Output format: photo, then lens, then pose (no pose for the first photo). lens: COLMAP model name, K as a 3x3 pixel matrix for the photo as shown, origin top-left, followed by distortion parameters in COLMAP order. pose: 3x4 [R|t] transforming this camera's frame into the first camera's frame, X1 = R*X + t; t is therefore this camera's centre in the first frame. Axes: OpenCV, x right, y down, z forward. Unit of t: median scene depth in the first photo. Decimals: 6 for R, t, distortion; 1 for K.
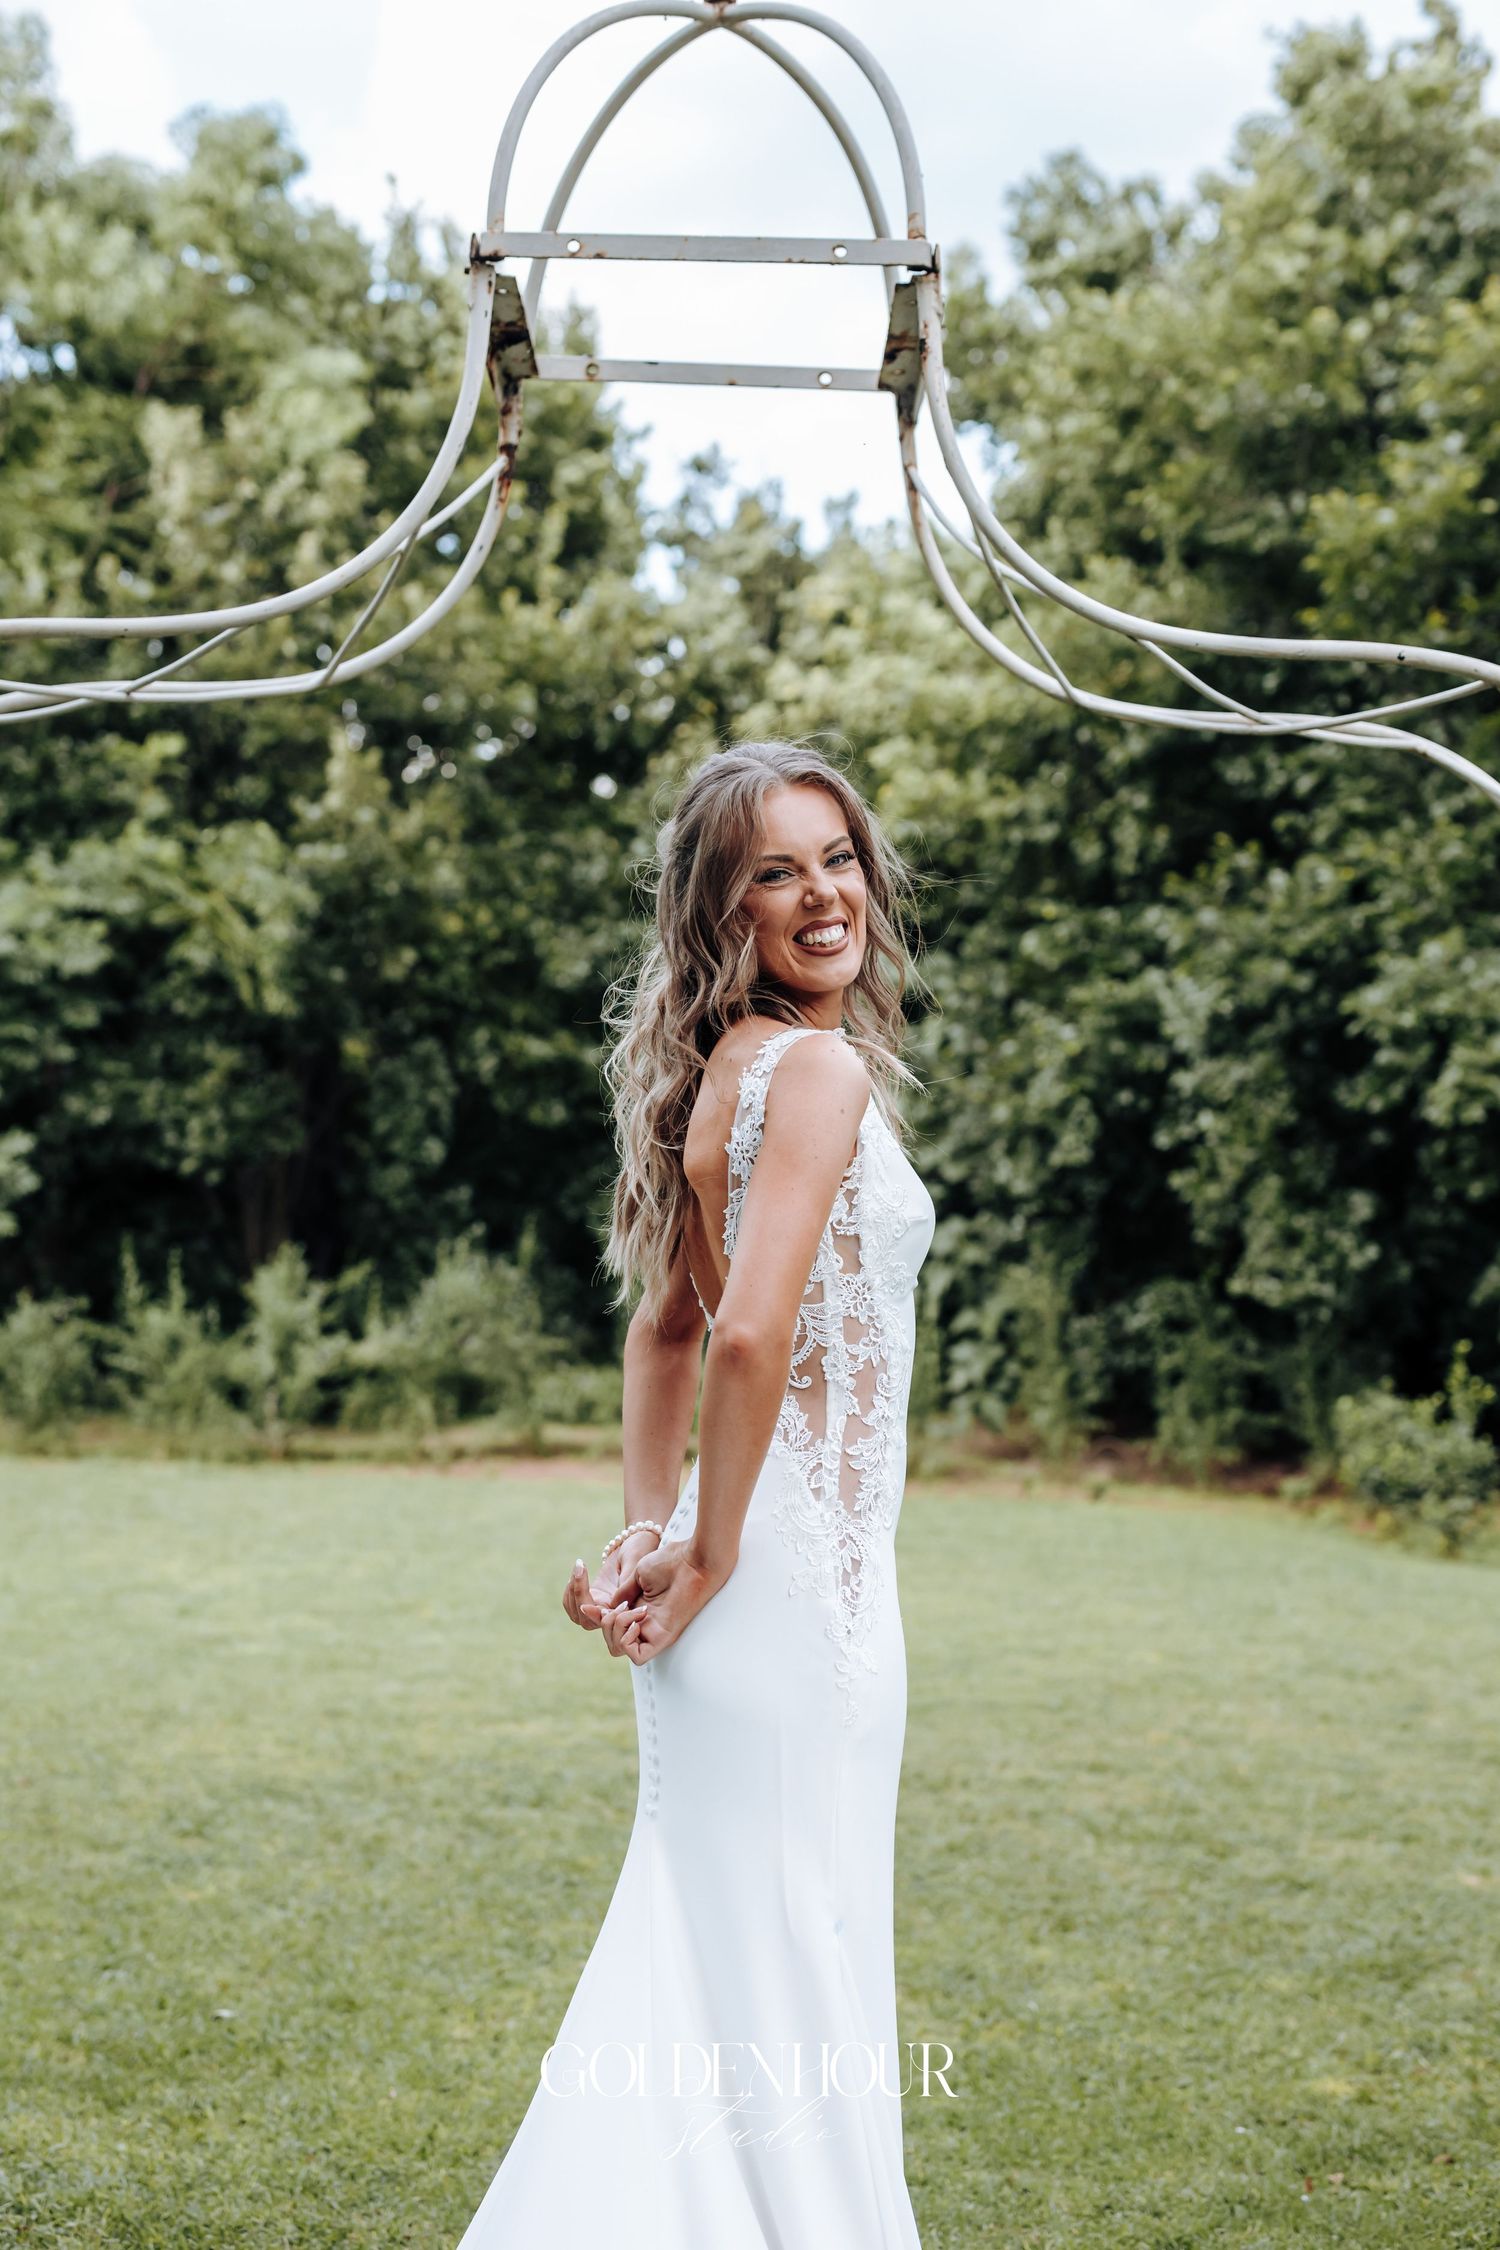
lens RADIAL K [[3058.7, 0, 750.0], [0, 3058.7, 1125.0], [0, 0, 1]] dist [0.024465, 0.531431]
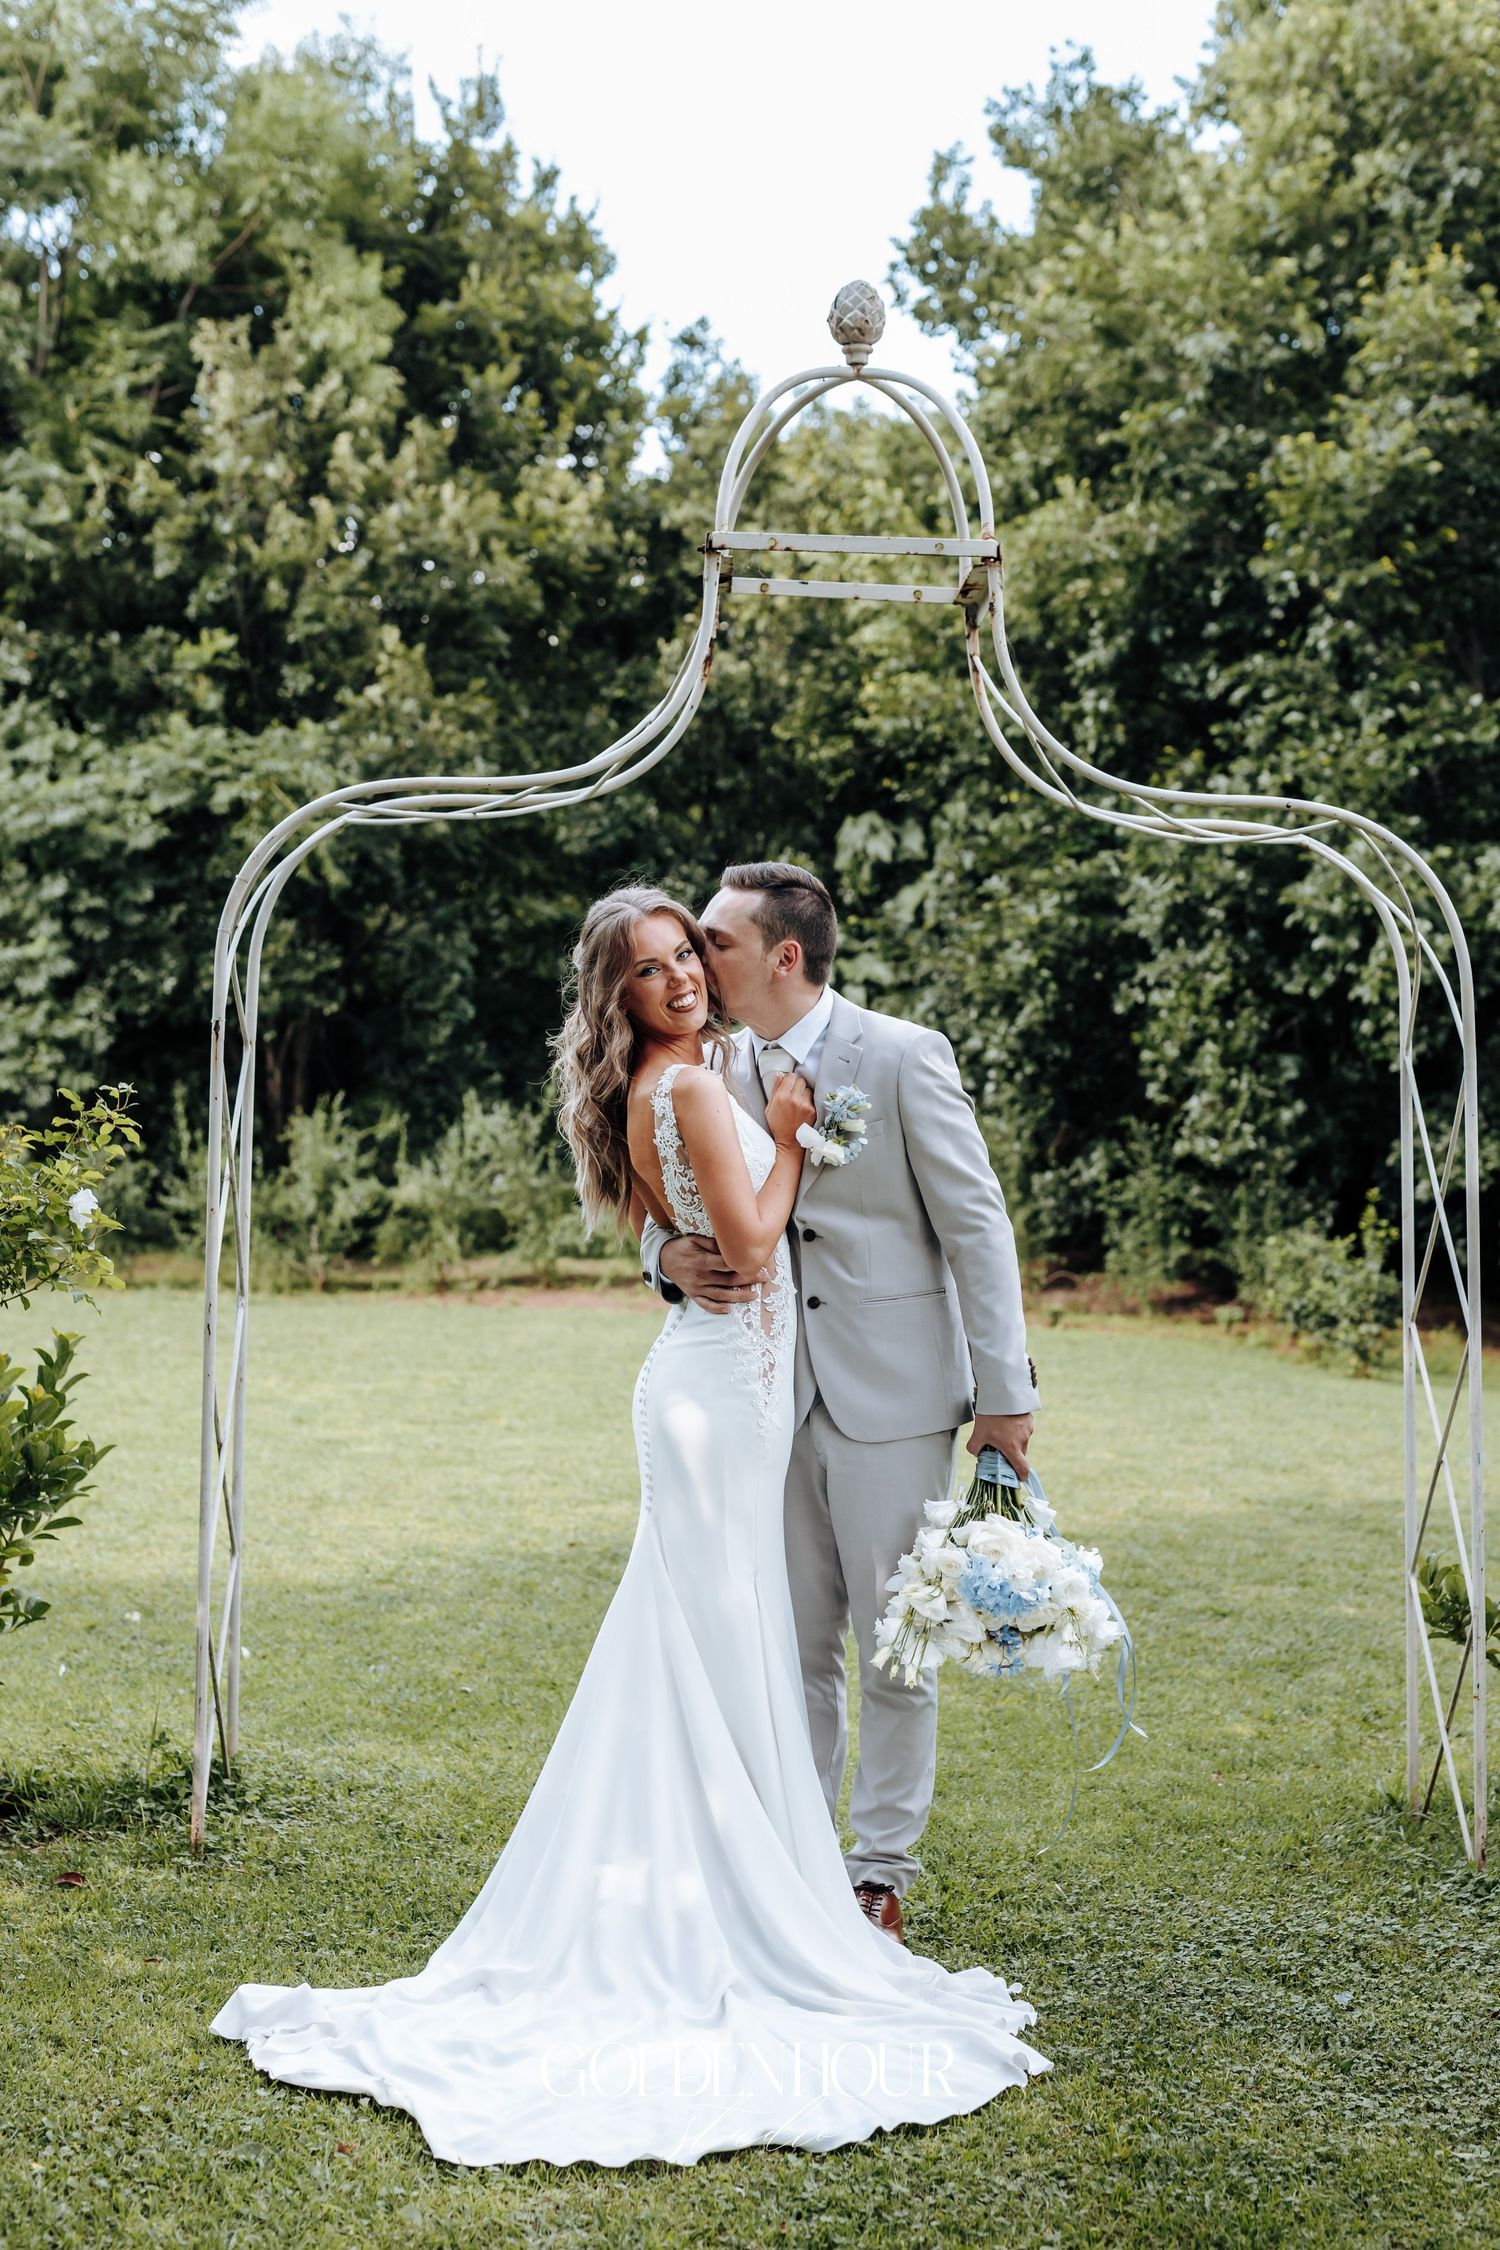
lens RADIAL K [[5227.6, 0, 750.0], [0, 5227.6, 1125.0], [0, 0, 1]] dist [0.900726, 0.018650]
pose [[0.996921, 0.001859, 0.078386, -0.151365], [-0.008740, 0.996124, 0.087530, -0.120496], [-0.077919, -0.087946, 0.993073, -0.915793]]
